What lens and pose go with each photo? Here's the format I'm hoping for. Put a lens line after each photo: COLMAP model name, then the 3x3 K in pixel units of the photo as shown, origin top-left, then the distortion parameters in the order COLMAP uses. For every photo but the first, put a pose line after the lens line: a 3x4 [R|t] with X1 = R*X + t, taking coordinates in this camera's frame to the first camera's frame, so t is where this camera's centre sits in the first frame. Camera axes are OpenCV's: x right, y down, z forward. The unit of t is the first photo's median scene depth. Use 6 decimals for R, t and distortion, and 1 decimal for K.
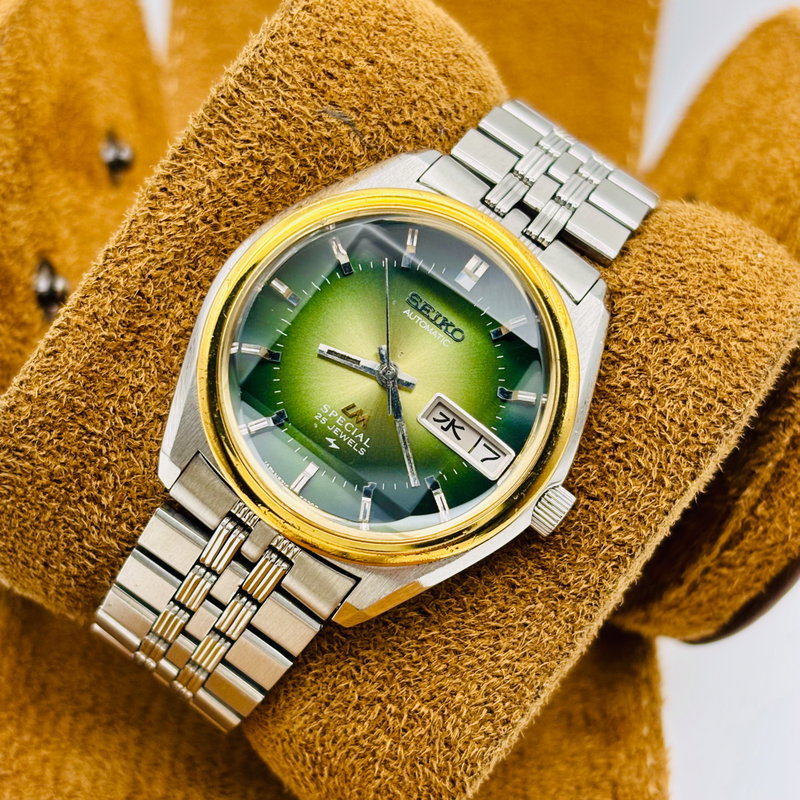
lens RADIAL K [[1938.2, 0, 400.0], [0, 1938.2, 400.0], [0, 0, 1]] dist [0.135534, 0.188817]
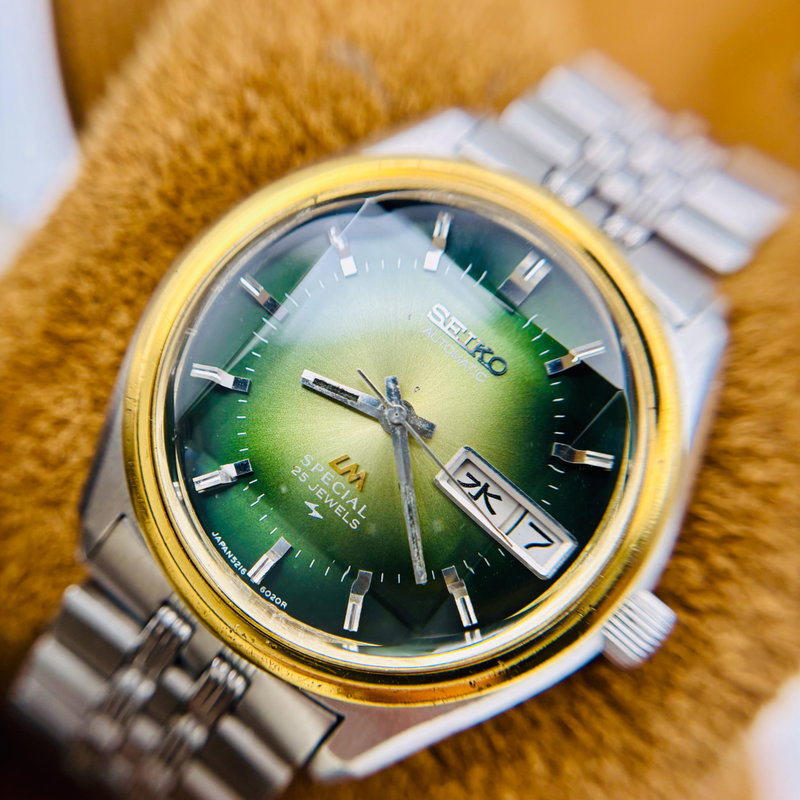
lens RADIAL K [[909.8, 0, 382.8], [0, 909.8, 409.4], [0, 0, 1]] dist [0.538944, 0.000889]
pose [[0.996925, 0.046391, -0.063154, 0.009783], [-0.047558, 0.998722, -0.017101, -0.009856], [0.062280, 0.020052, 0.997857, 0.661434]]
